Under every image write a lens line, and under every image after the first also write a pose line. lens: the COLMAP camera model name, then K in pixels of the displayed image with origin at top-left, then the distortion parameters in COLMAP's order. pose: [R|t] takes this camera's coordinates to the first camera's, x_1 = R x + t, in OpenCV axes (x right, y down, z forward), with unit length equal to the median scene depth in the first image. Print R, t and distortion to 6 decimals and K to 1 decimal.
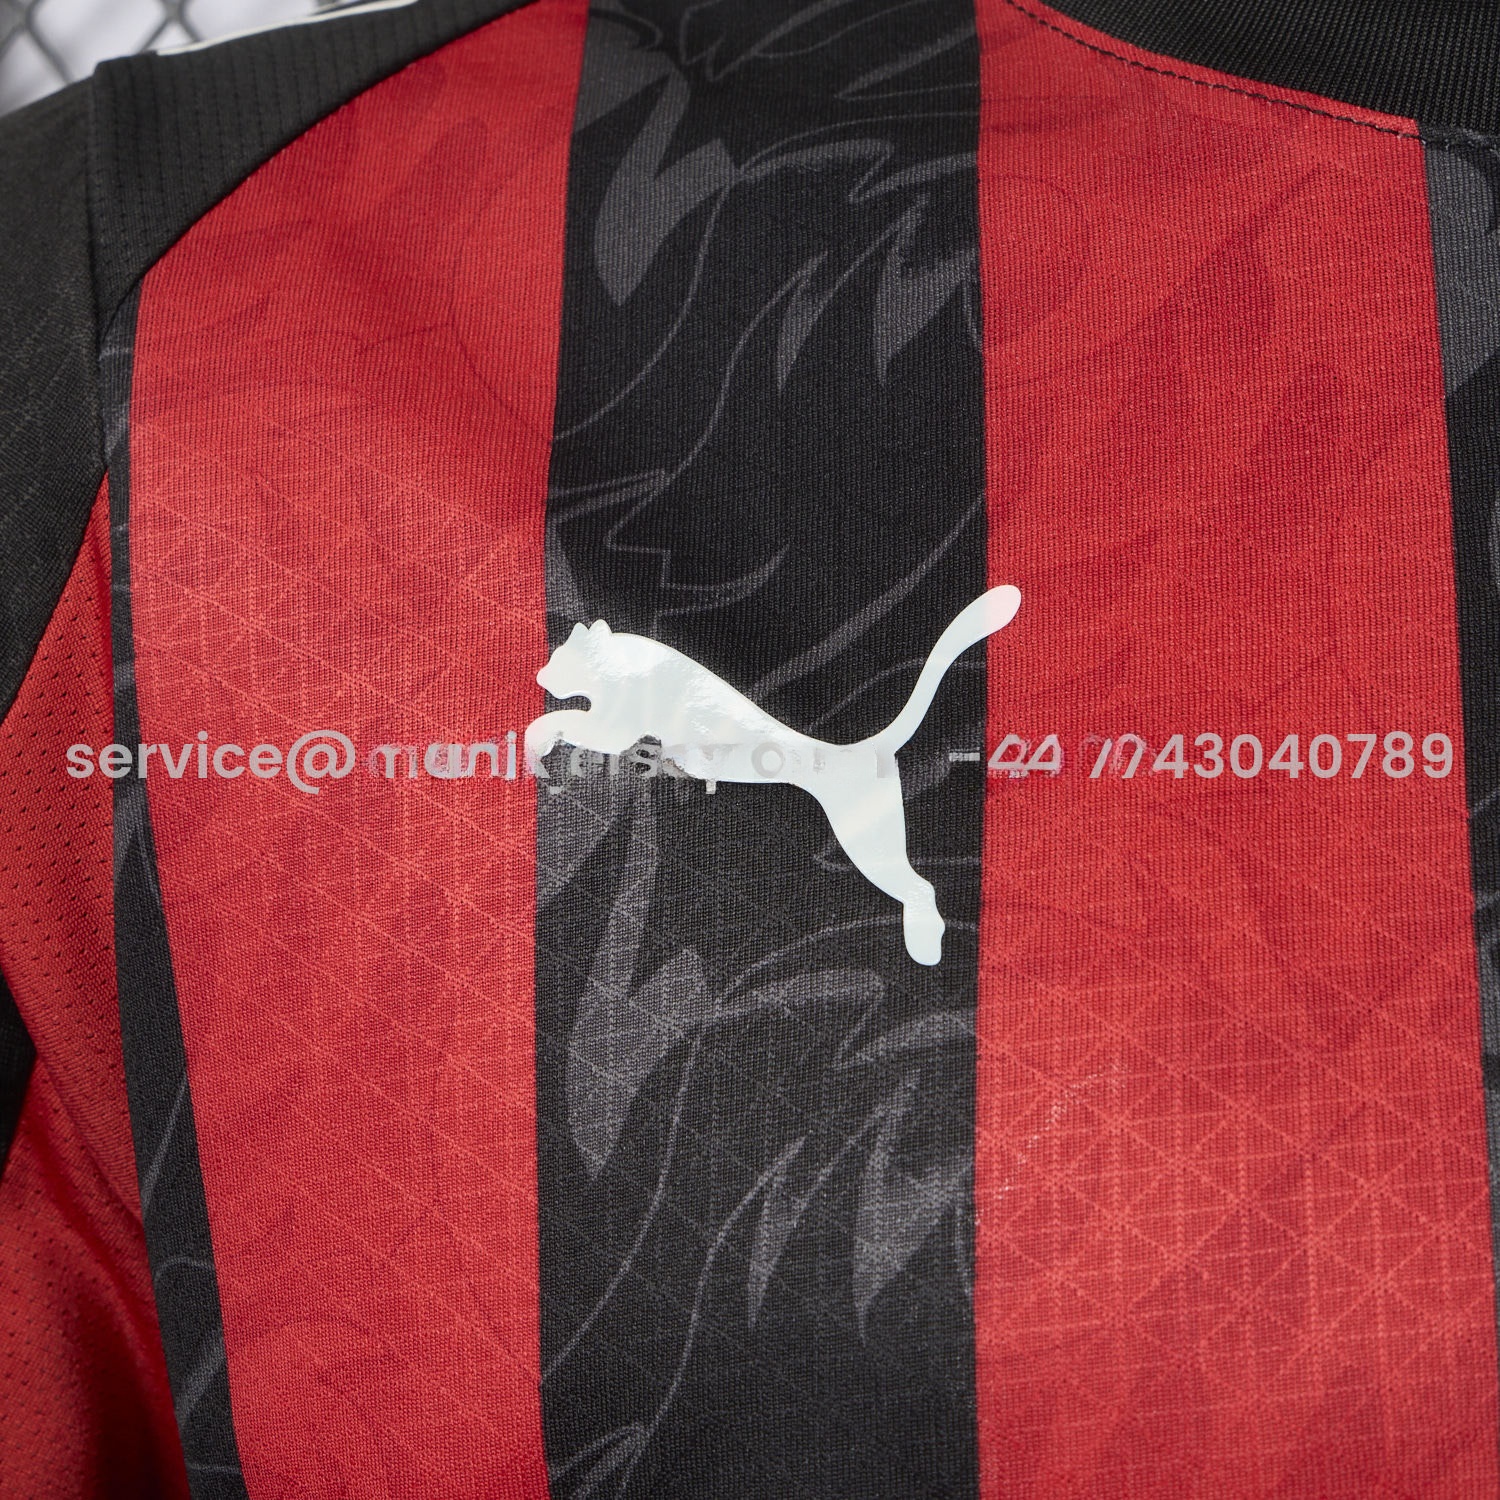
lens RADIAL K [[3537.5, 0, 751.6], [0, 3537.5, 746.1], [0, 0, 1]] dist [-0.023463, 0.000000]
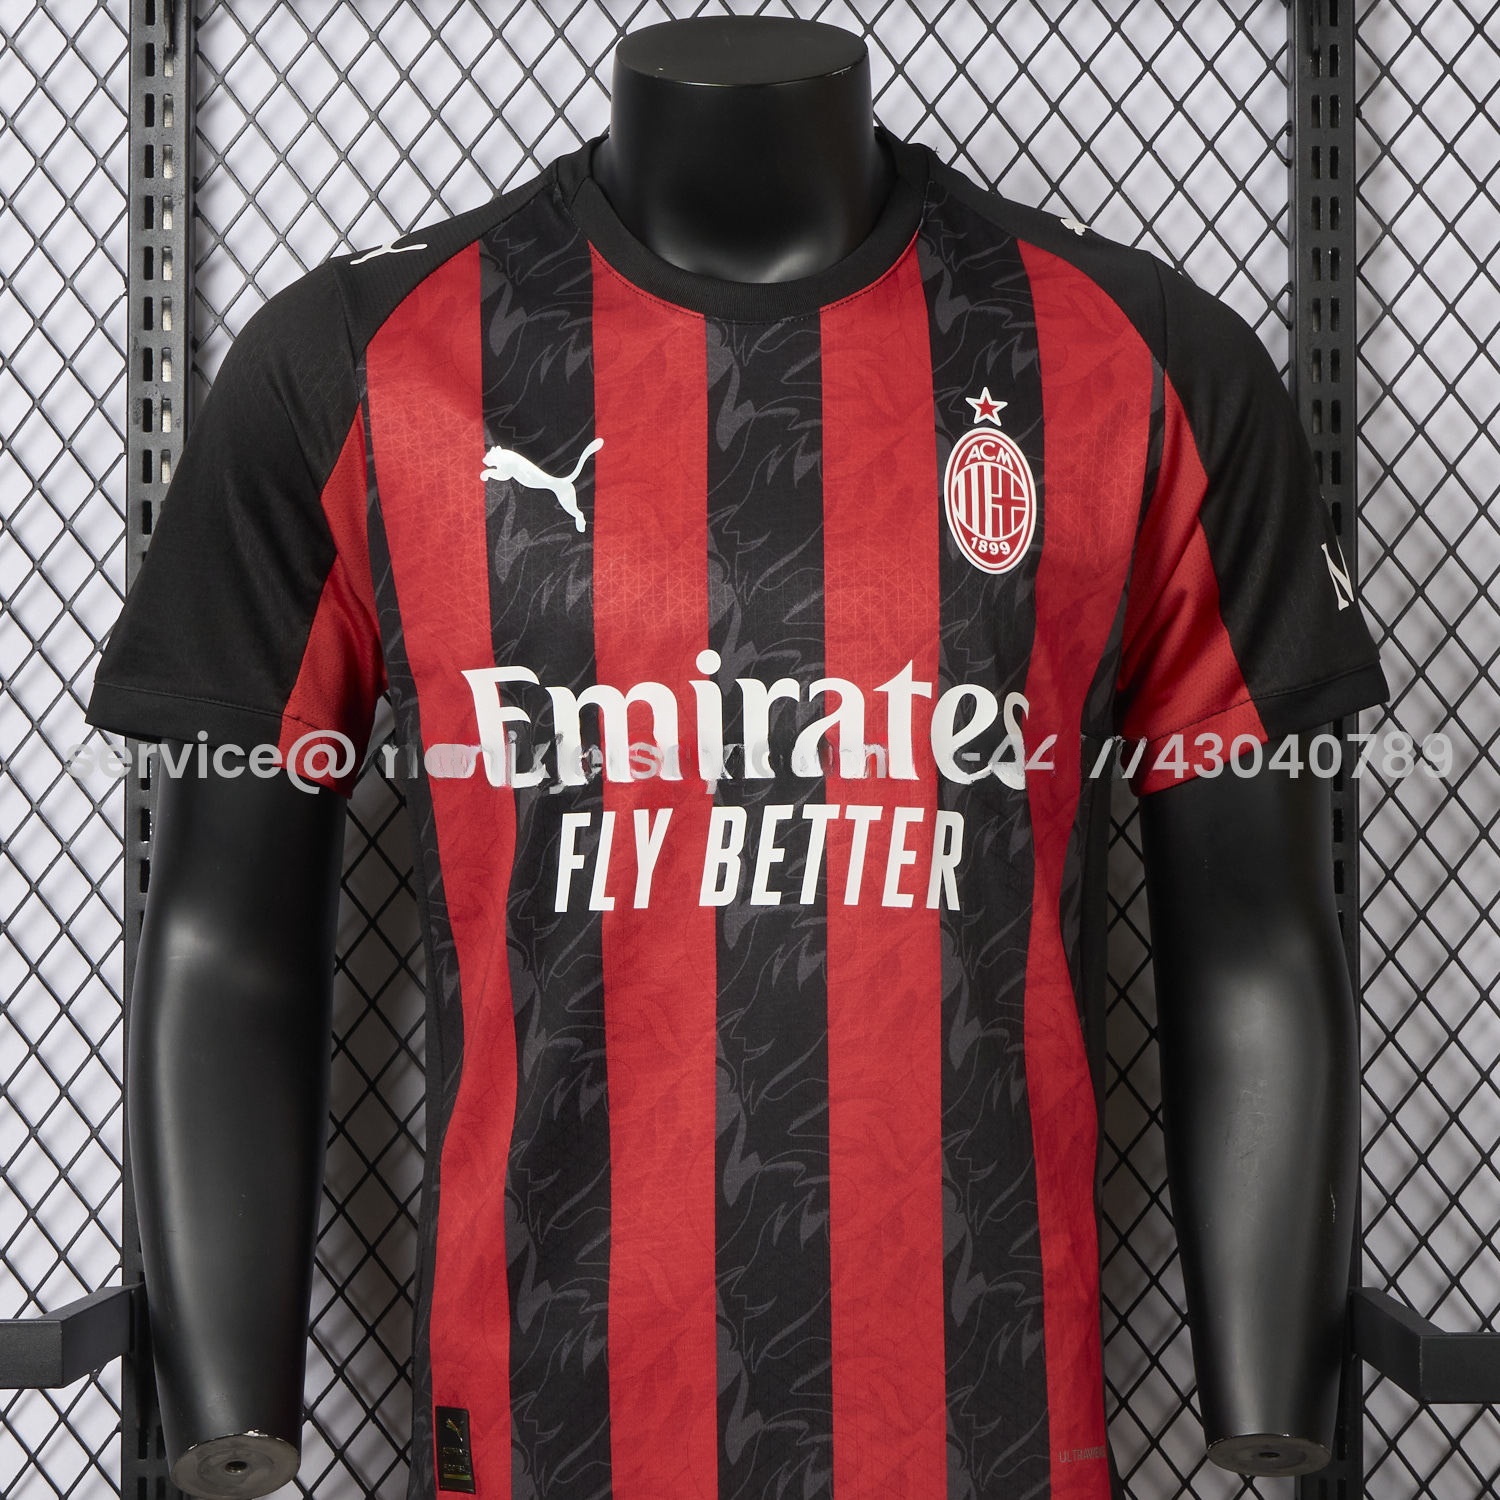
lens RADIAL K [[3537.5, 0, 752.2], [0, 3537.5, 746.6], [0, 0, 1]] dist [-0.023463, 0.000000]
pose [[0.994520, -0.016728, 0.103200, -0.177860], [0.003285, 0.991629, 0.129080, -0.216095], [-0.104495, -0.128033, 0.986250, -3.048883]]
